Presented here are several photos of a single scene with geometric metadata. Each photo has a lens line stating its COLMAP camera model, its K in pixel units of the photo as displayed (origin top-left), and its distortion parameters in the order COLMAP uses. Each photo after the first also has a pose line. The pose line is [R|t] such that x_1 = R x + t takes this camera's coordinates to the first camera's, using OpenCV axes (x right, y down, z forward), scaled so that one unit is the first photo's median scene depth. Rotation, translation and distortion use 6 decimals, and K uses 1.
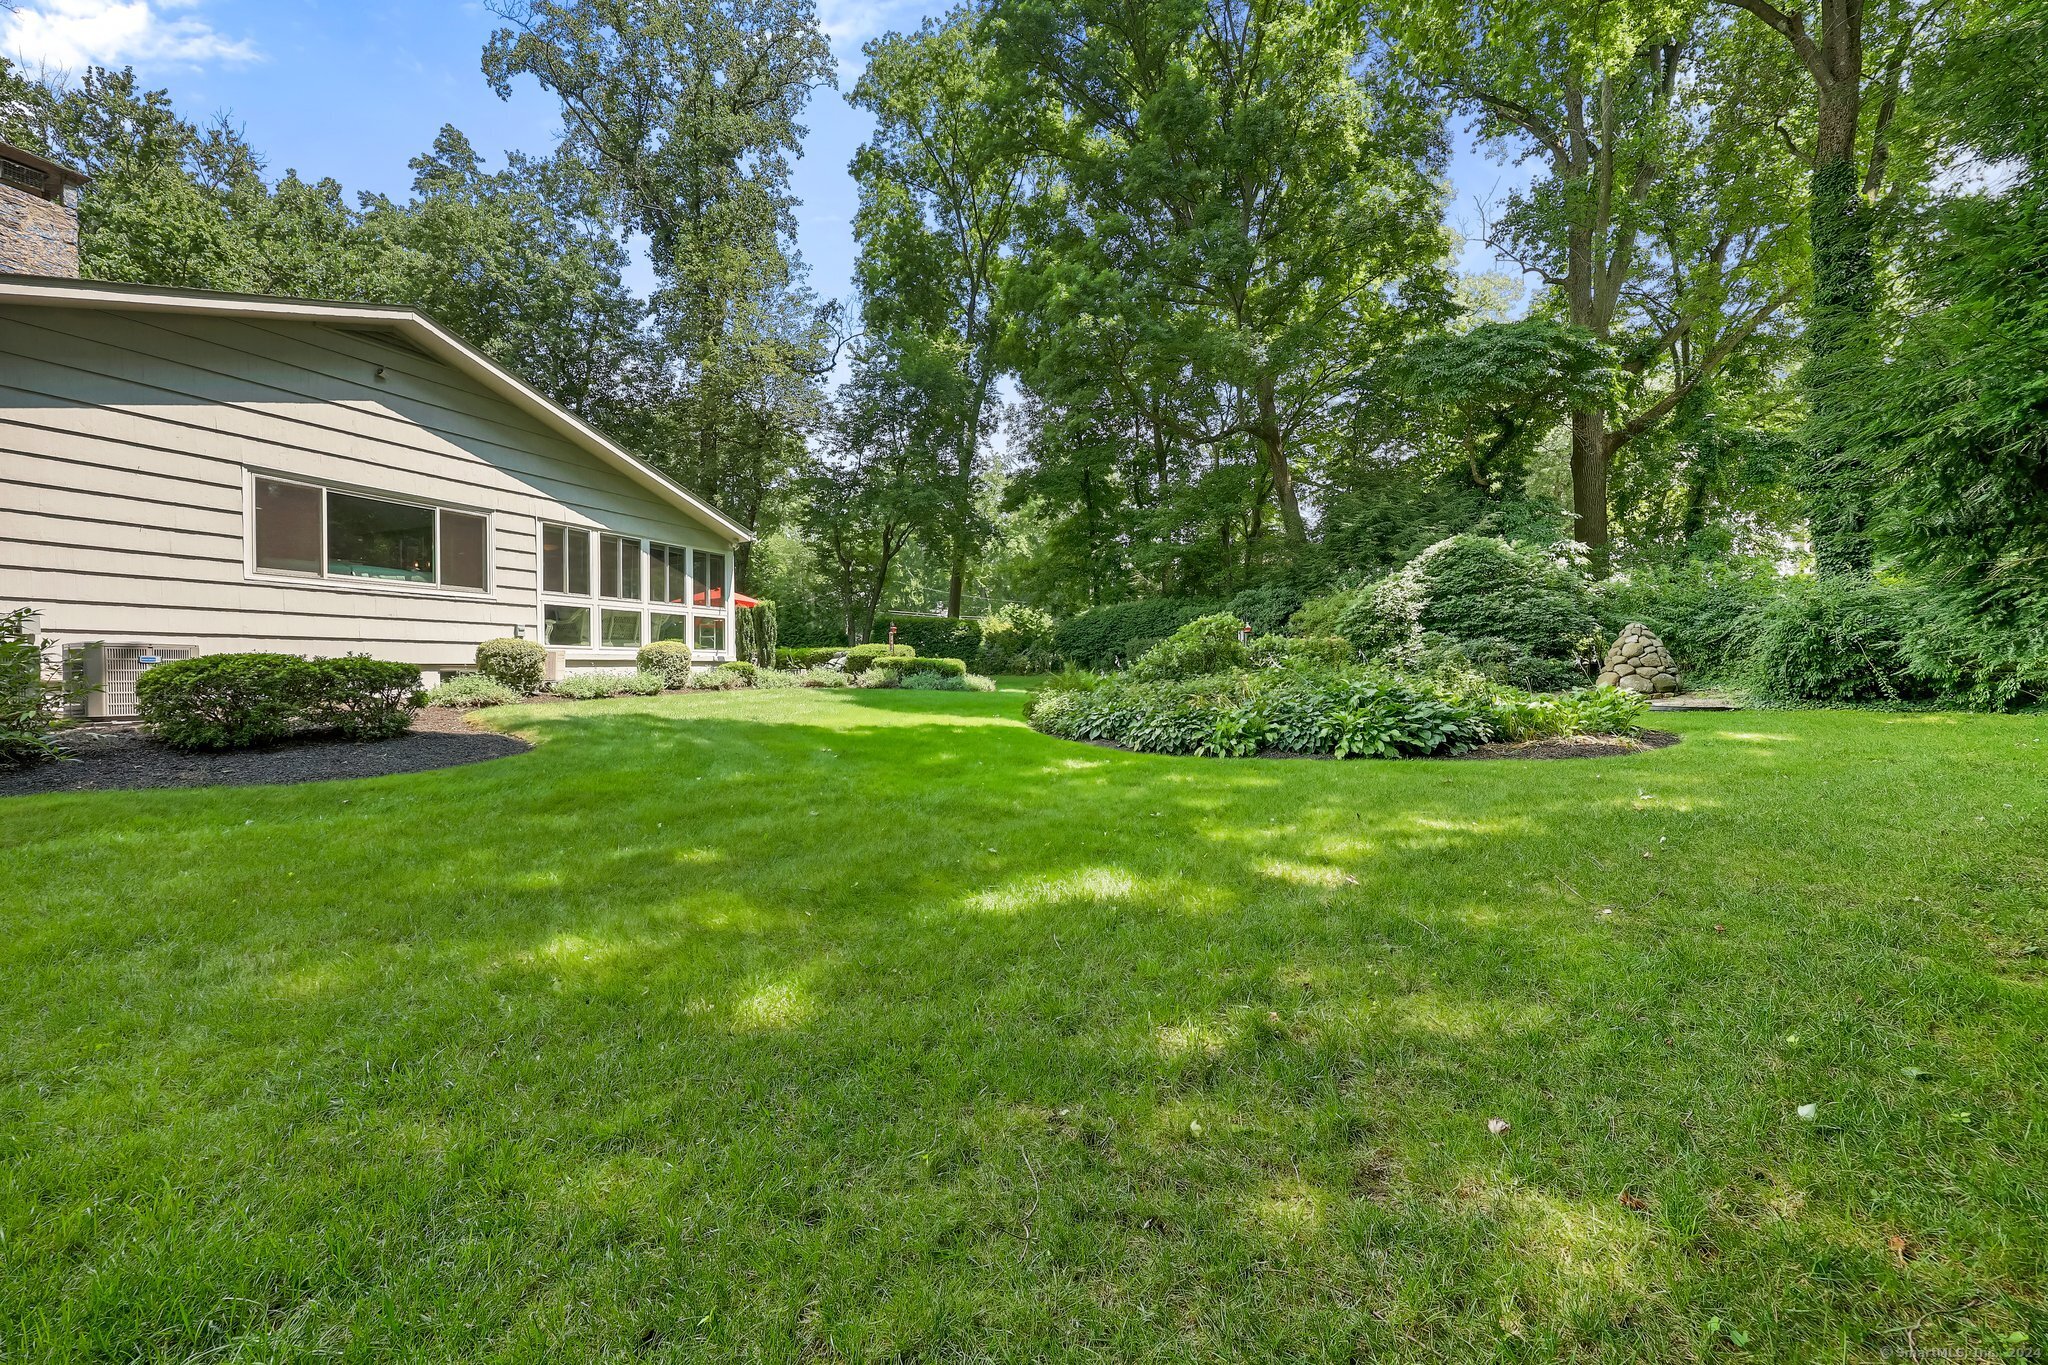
lens RADIAL K [[836.5, 0, 1023.3], [0, 836.5, 681.6], [0, 0, 1]] dist [-0.002316, -0.000105]
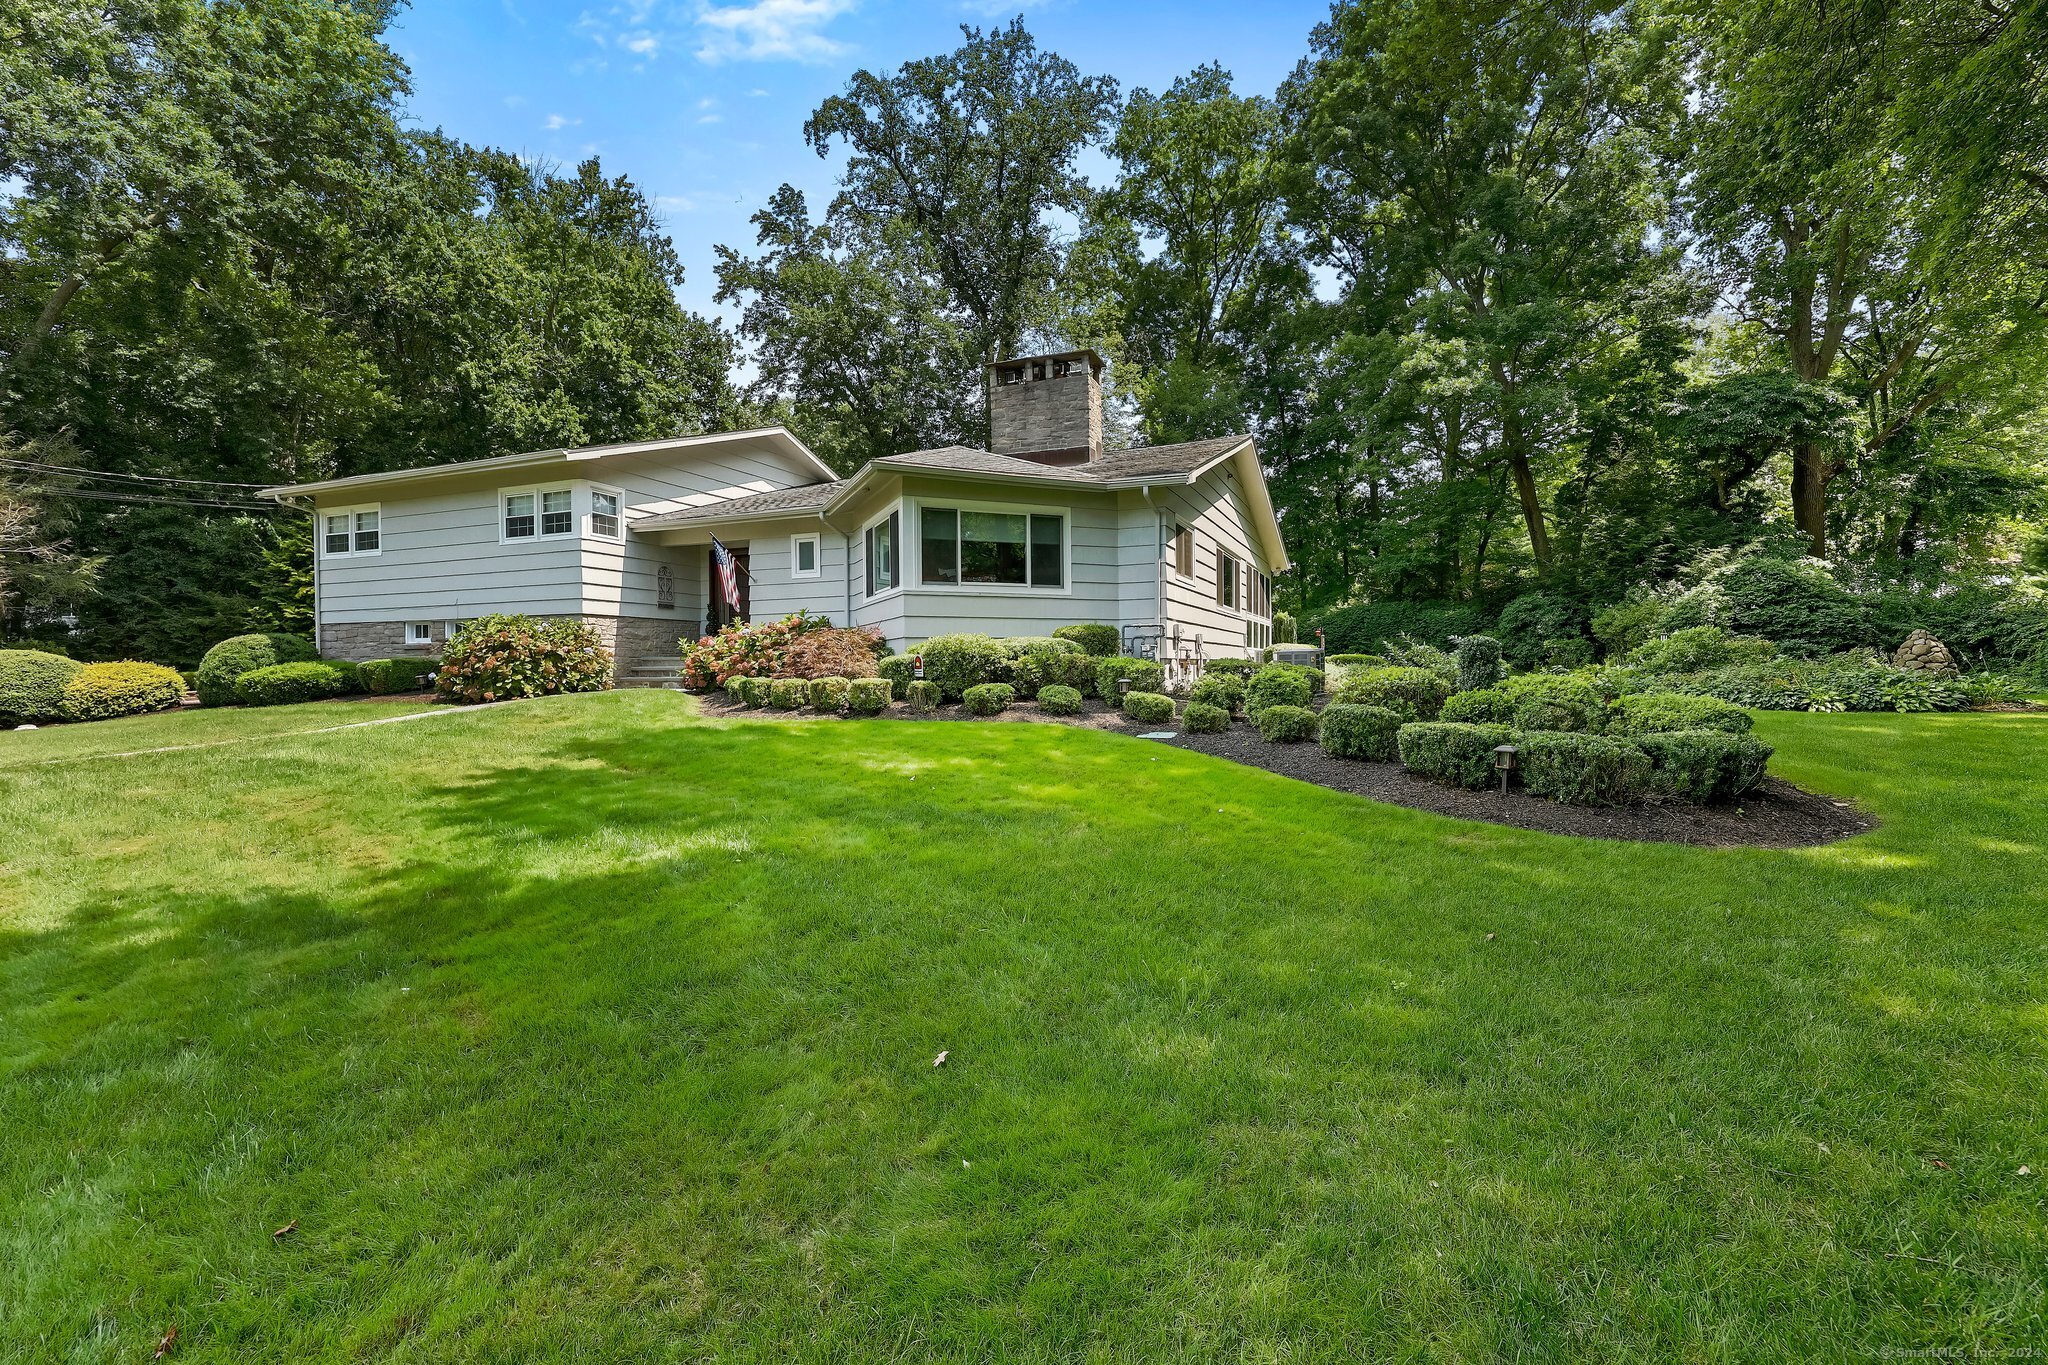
lens RADIAL K [[913.8, 0, 1012.7], [0, 913.8, 682.3], [0, 0, 1]] dist [-0.000648, 0.000773]
pose [[0.999984, -0.000362, 0.005564, -0.645697], [0.000354, 0.999999, 0.001425, 0.009994], [-0.005565, -0.001423, 0.999984, -0.397152]]
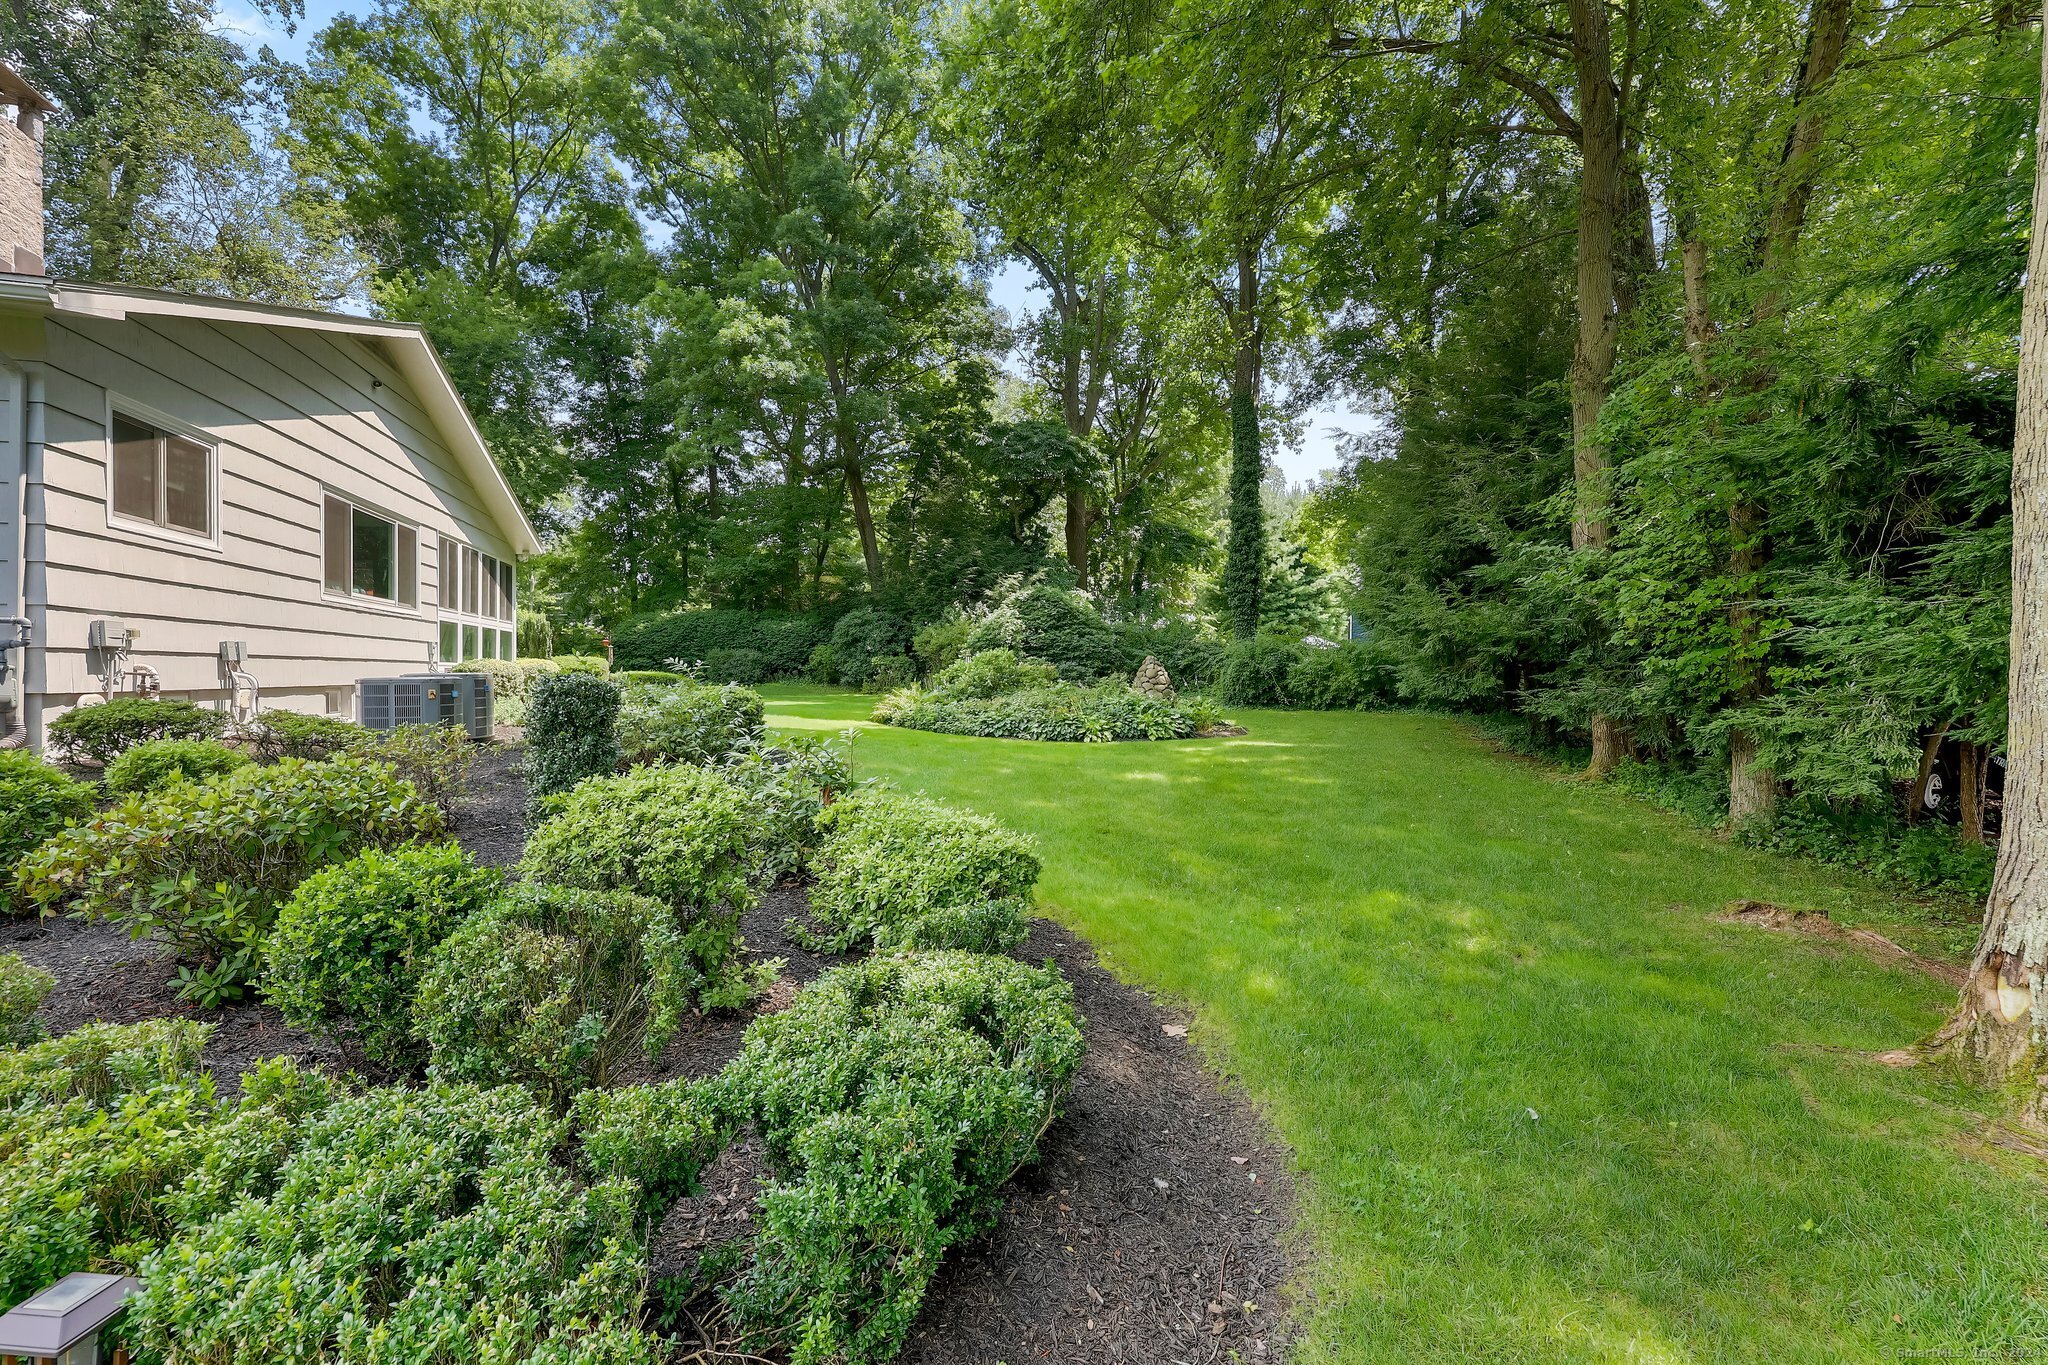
lens RADIAL K [[913.8, 0, 1019.1], [0, 913.8, 691.2], [0, 0, 1]] dist [-0.000648, 0.000773]
pose [[0.787313, -0.001674, 0.616551, -0.452674], [-0.000722, 0.999993, 0.003636, -0.009677], [-0.616553, -0.003308, 0.787307, -0.161343]]
